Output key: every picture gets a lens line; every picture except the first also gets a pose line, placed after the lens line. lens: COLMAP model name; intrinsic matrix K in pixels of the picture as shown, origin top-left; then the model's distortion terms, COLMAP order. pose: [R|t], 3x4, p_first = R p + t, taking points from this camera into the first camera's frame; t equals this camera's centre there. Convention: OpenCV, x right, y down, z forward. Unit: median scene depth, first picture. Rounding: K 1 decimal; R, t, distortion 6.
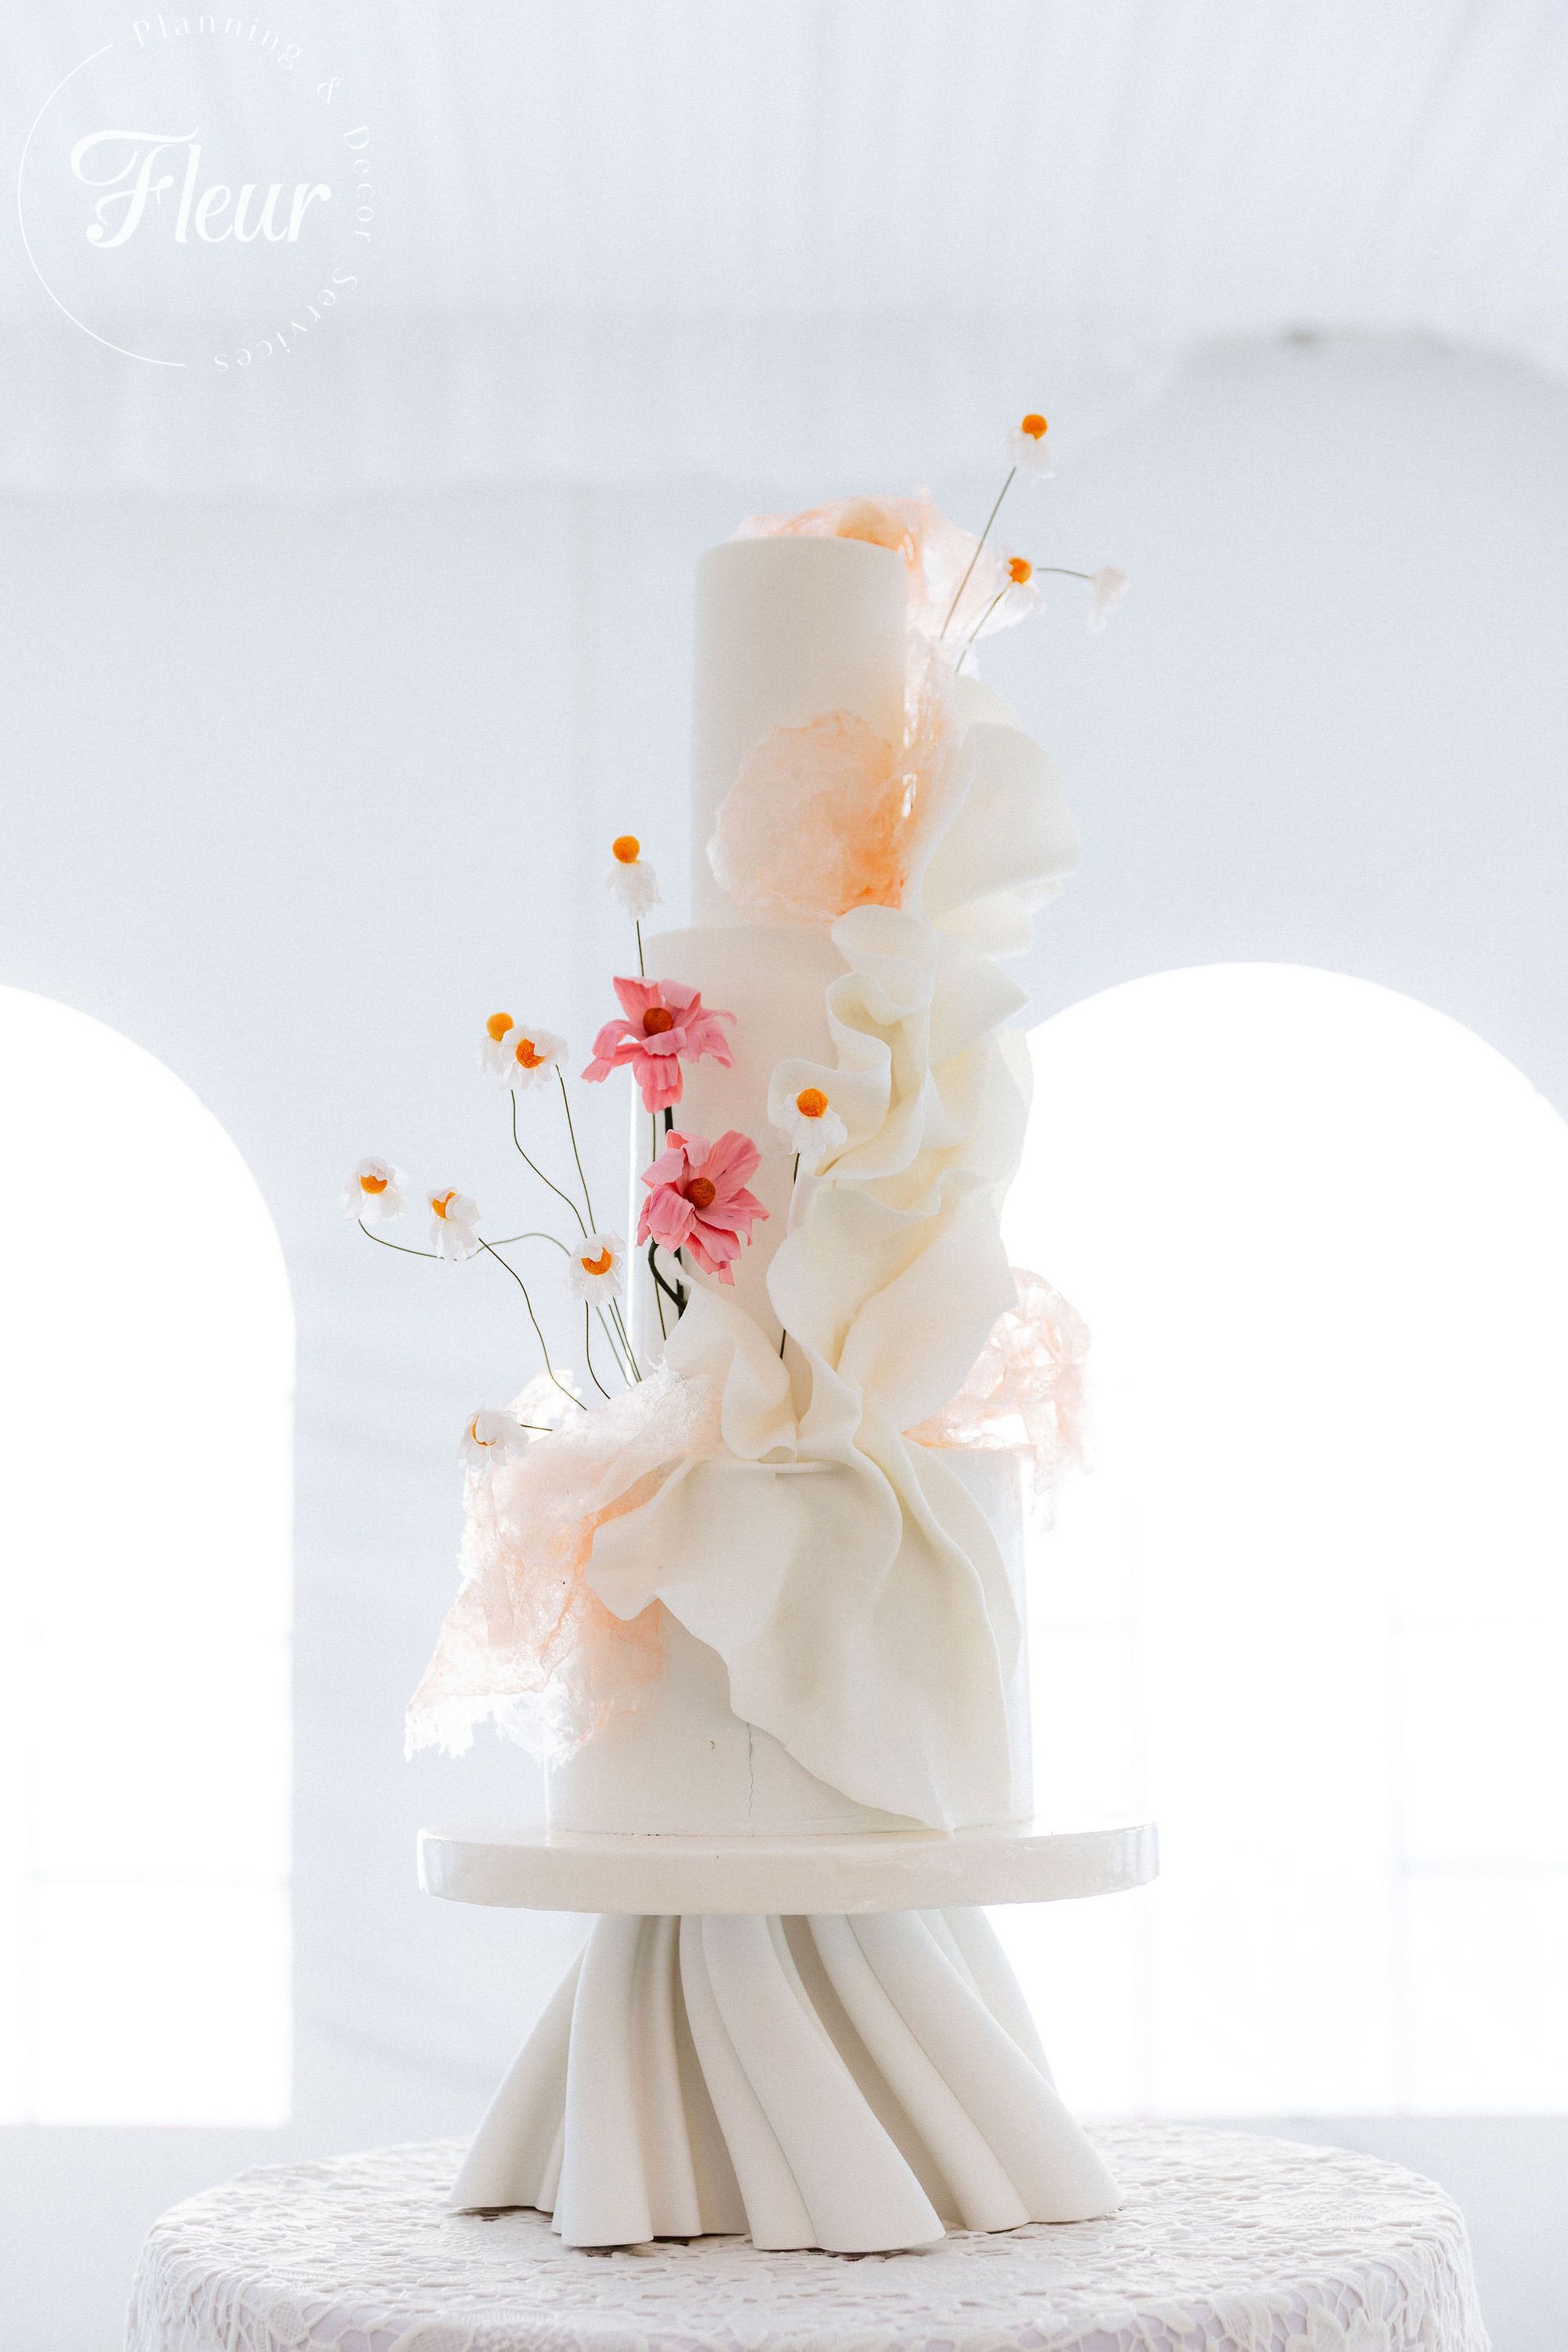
lens RADIAL K [[3796.6, 0, 784.0], [0, 3796.6, 1176.0], [0, 0, 1]] dist [-0.016208, -0.056311]
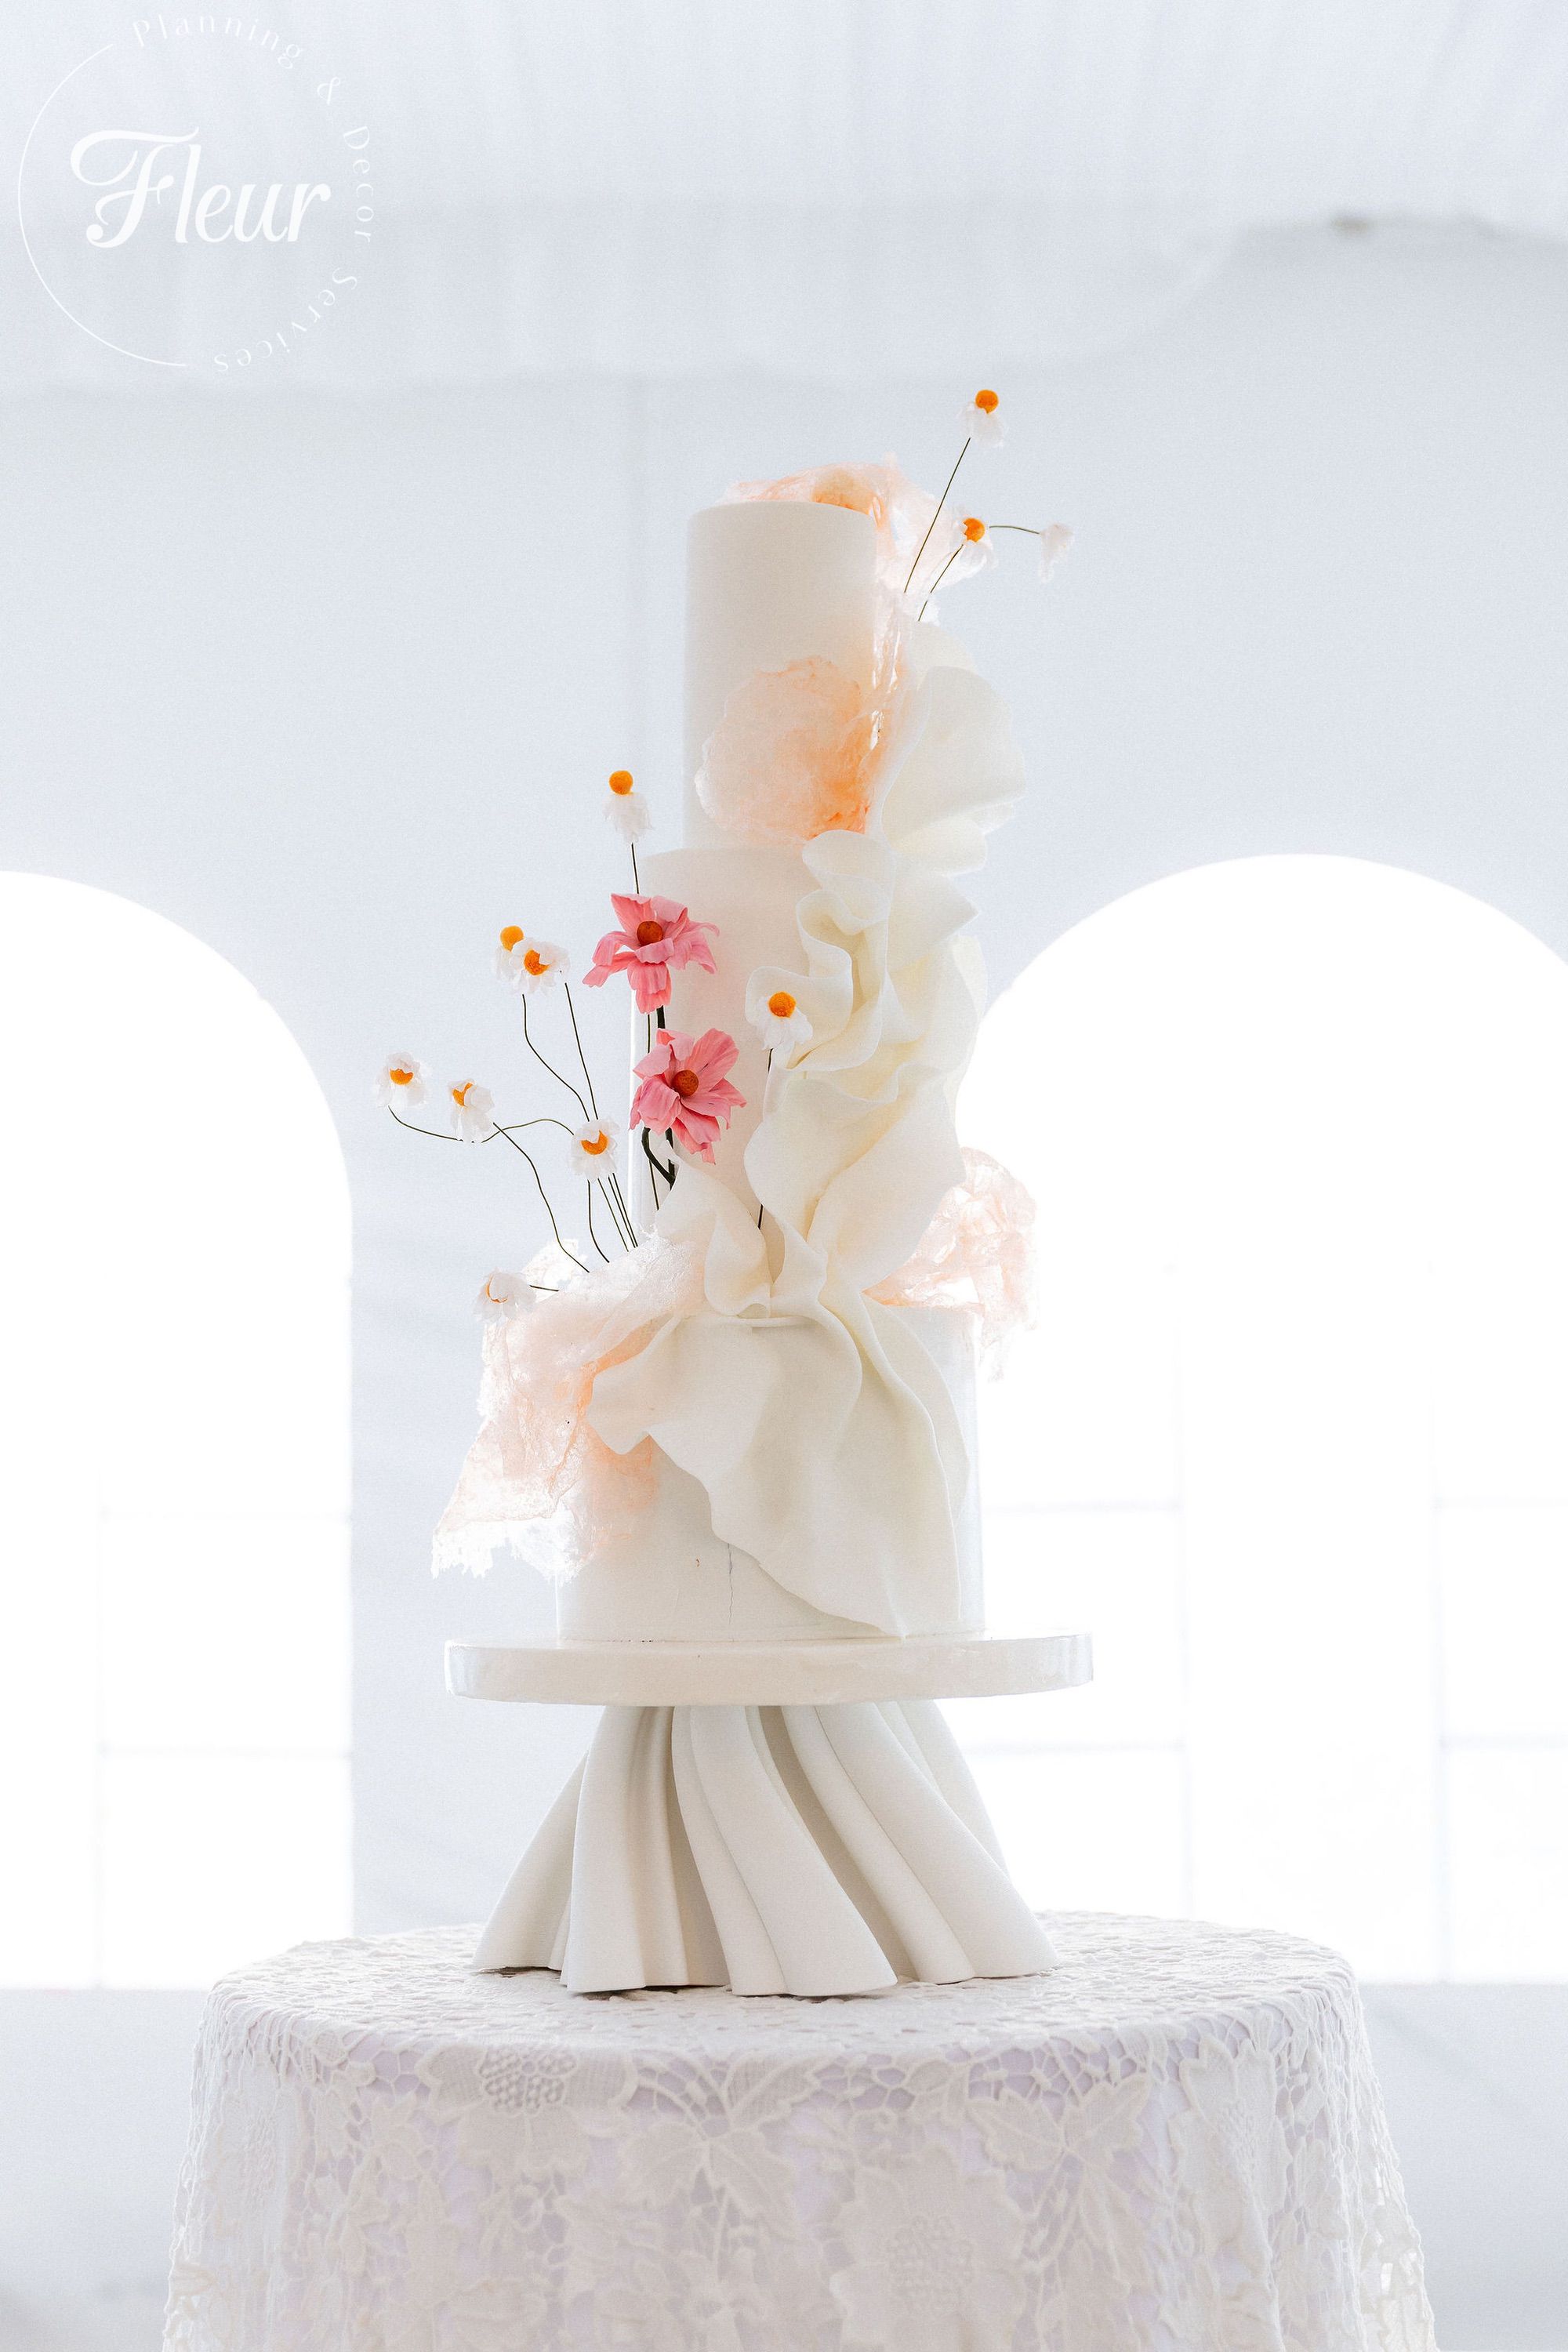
lens RADIAL K [[3954.5, 0, 784.0], [0, 3954.5, 1176.0], [0, 0, 1]] dist [-0.012058, -0.034116]
pose [[0.999756, -0.001729, -0.022030, 0.033666], [0.002366, 0.999579, 0.028911, -0.001989], [0.021971, -0.028956, 0.999339, -0.193153]]
